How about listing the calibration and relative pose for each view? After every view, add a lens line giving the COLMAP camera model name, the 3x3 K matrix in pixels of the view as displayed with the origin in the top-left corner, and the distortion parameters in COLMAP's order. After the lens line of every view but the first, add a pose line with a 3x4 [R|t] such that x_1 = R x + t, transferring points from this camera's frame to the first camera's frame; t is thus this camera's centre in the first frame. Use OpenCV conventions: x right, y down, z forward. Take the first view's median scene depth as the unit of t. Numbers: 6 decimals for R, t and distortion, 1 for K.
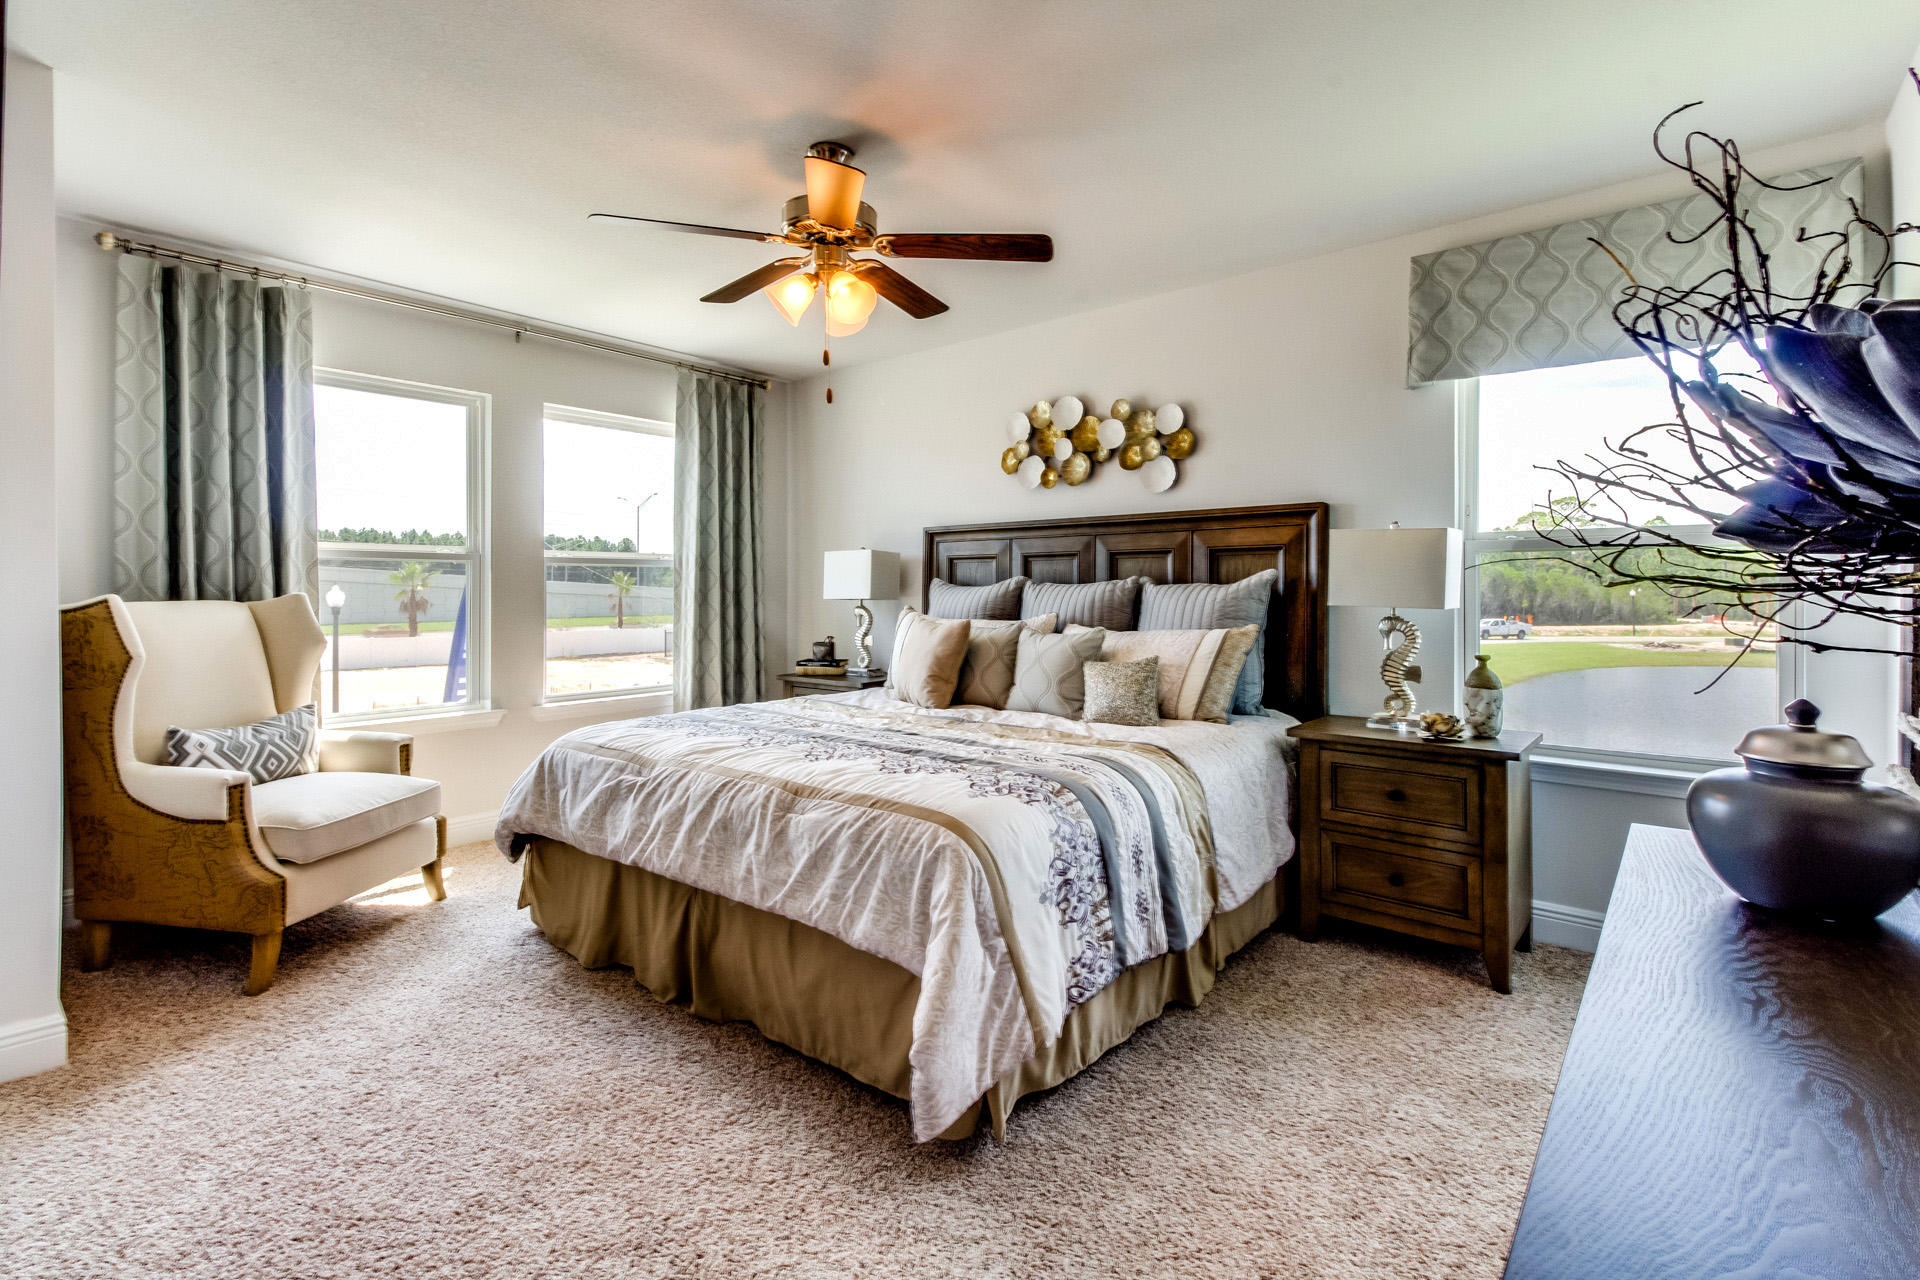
lens RADIAL K [[860.9, 0, 959.2], [0, 860.9, 595.2], [0, 0, 1]] dist [0.000246, 0.000042]
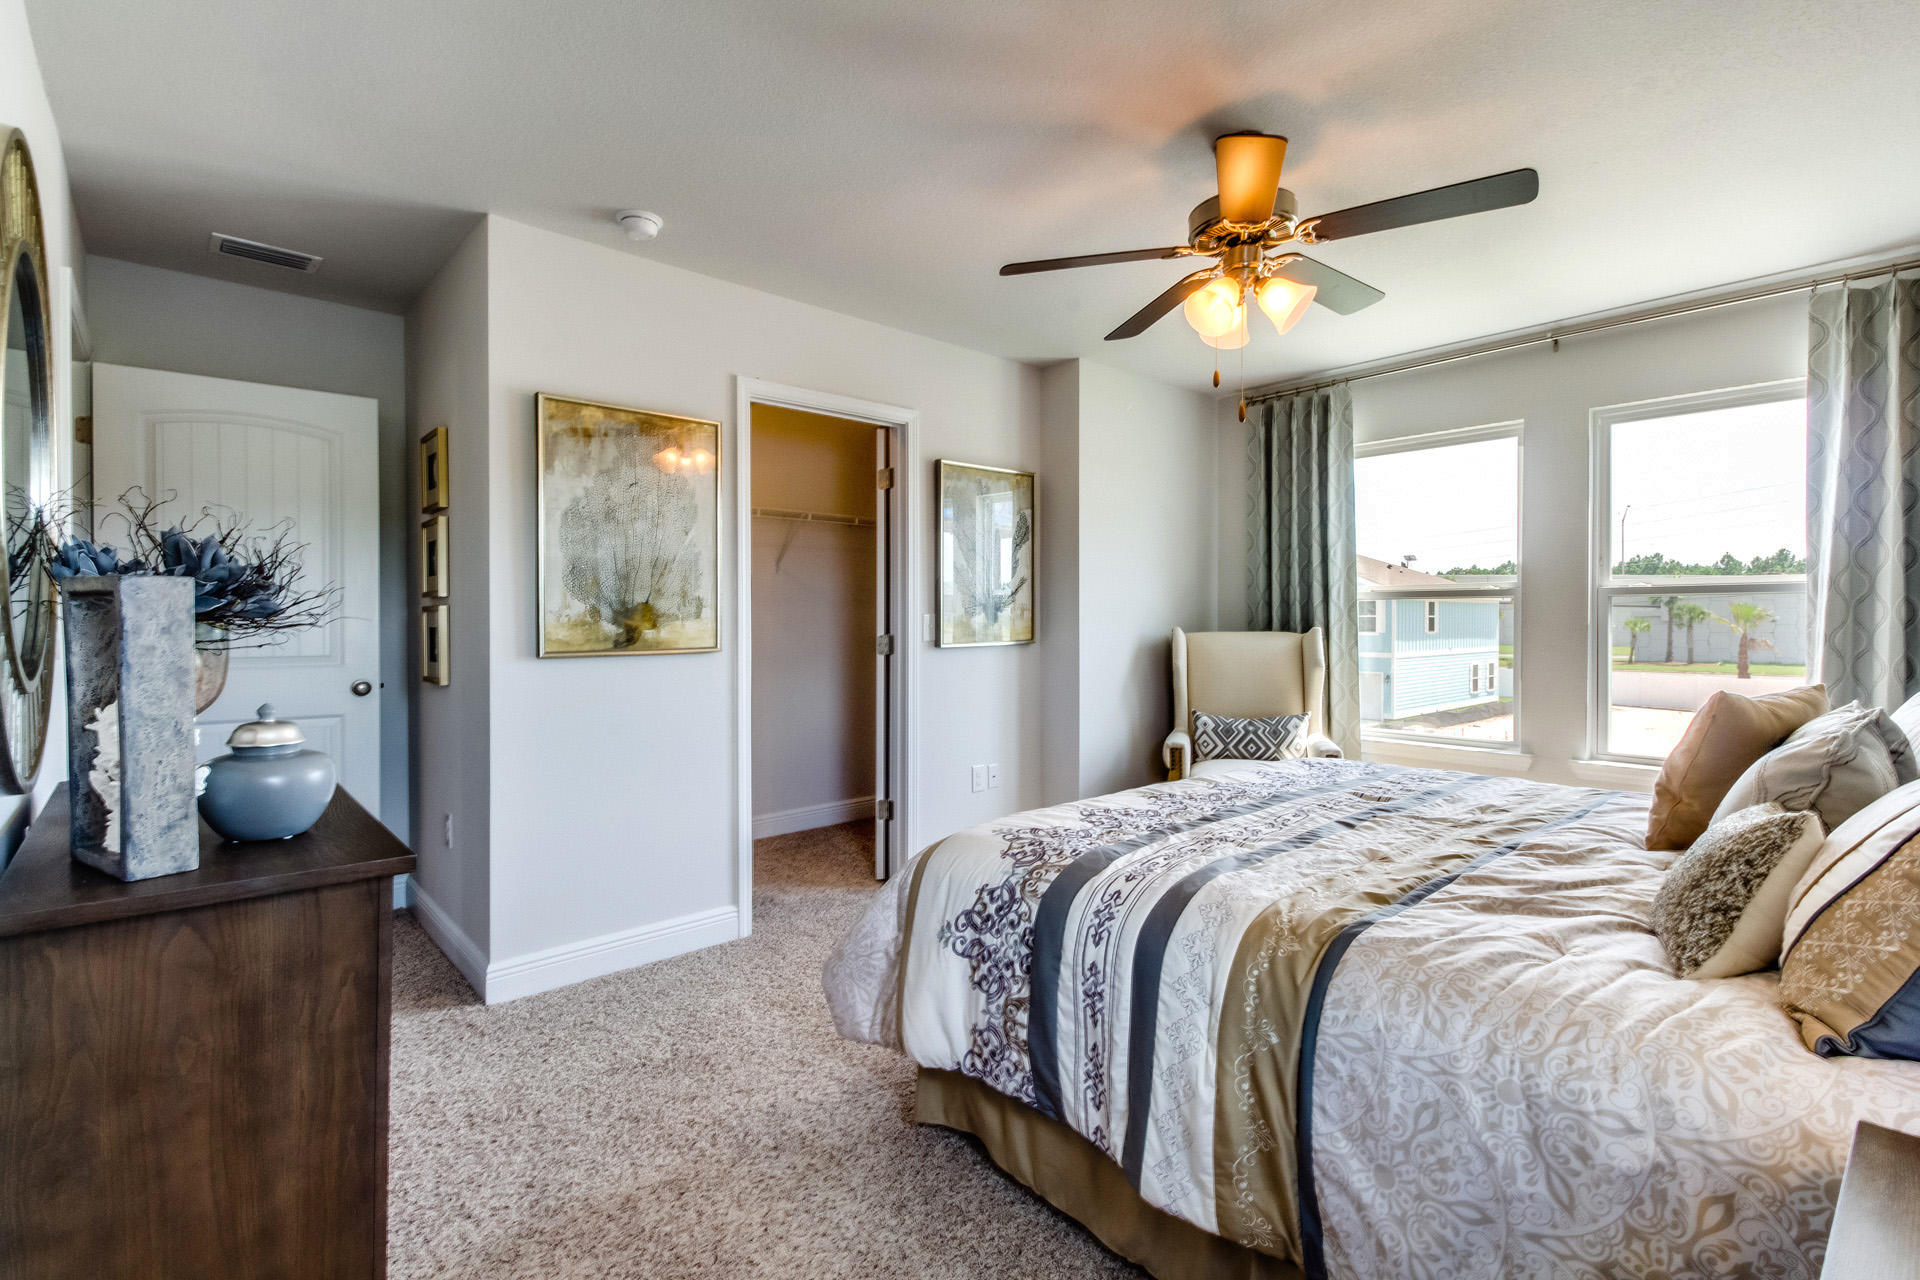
lens RADIAL K [[880.7, 0, 960.0], [0, 880.7, 640.0], [0, 0, 1]] dist [0.000349, 0.000036]
pose [[-0.129608, 0.025036, -0.991249, 0.666064], [-0.005717, 0.999646, 0.025996, -0.015339], [0.991549, 0.009036, -0.129419, 0.681193]]
